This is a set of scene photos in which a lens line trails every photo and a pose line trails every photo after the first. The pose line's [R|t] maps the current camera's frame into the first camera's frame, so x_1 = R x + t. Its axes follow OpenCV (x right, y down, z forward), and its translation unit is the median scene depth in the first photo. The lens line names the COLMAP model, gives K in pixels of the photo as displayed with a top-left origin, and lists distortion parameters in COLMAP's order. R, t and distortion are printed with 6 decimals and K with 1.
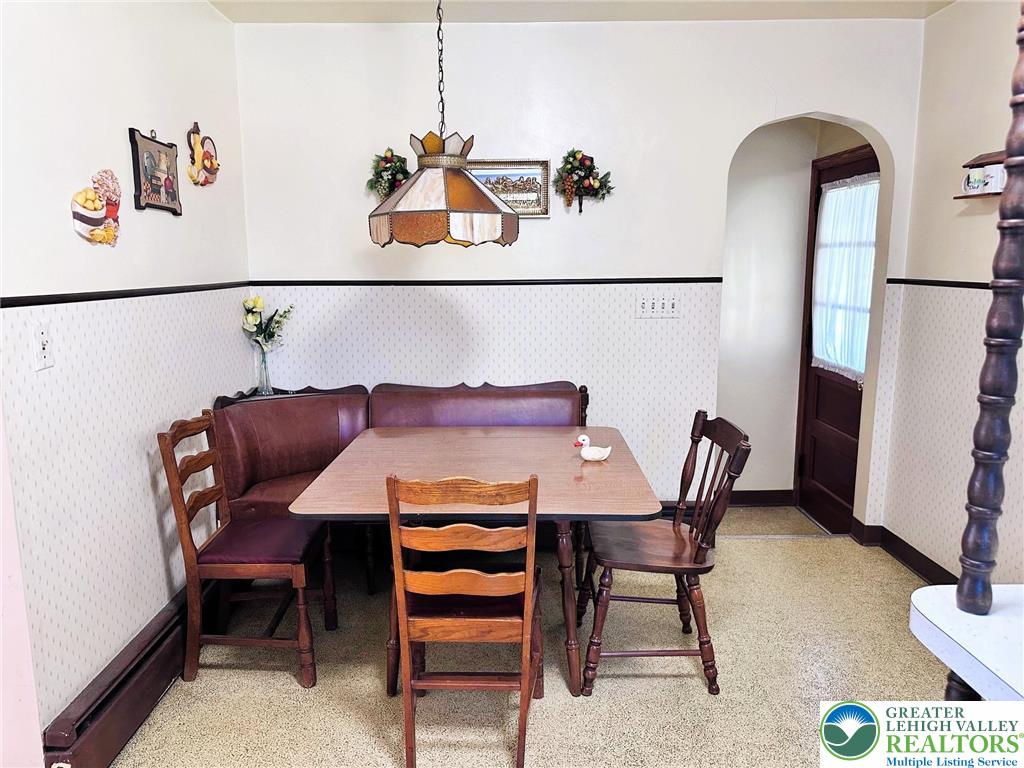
lens RADIAL K [[691.0, 0, 512.0], [0, 691.0, 384.0], [0, 0, 1]] dist [0.113973, -0.261389]
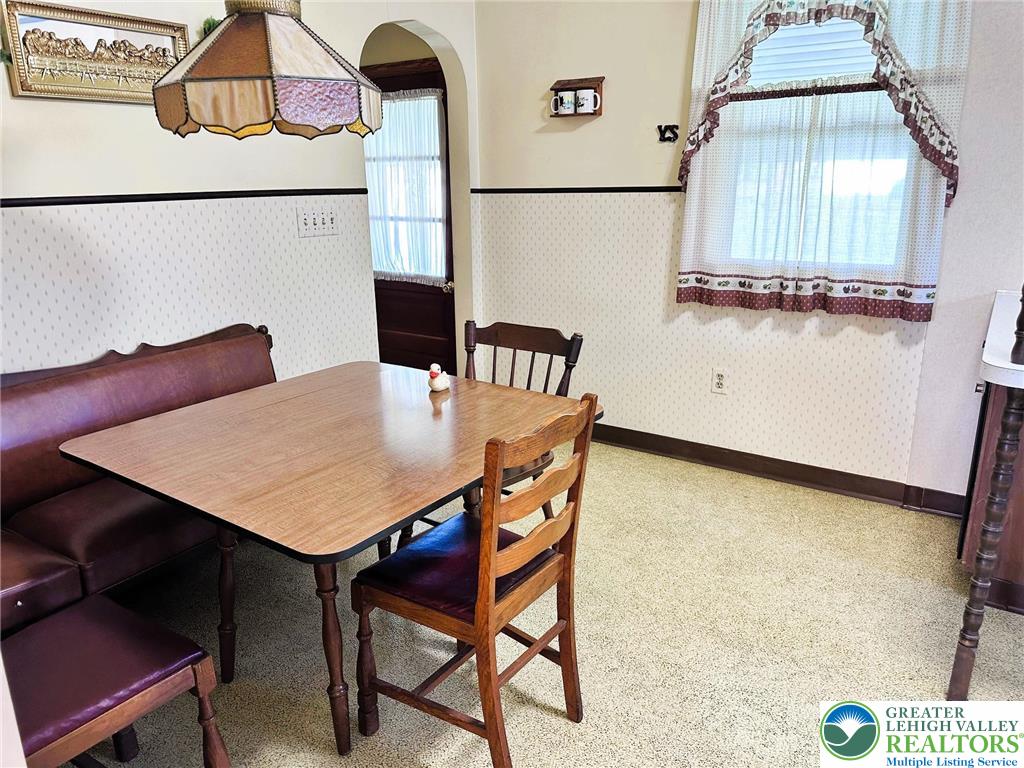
lens RADIAL K [[720.5, 0, 512.0], [0, 720.5, 384.0], [0, 0, 1]] dist [-0.022148, 0.002452]
pose [[0.553354, -0.224294, 0.802179, -0.428334], [0.145329, 0.974289, 0.172167, -0.034082], [-0.820170, 0.021311, 0.571723, 0.288734]]
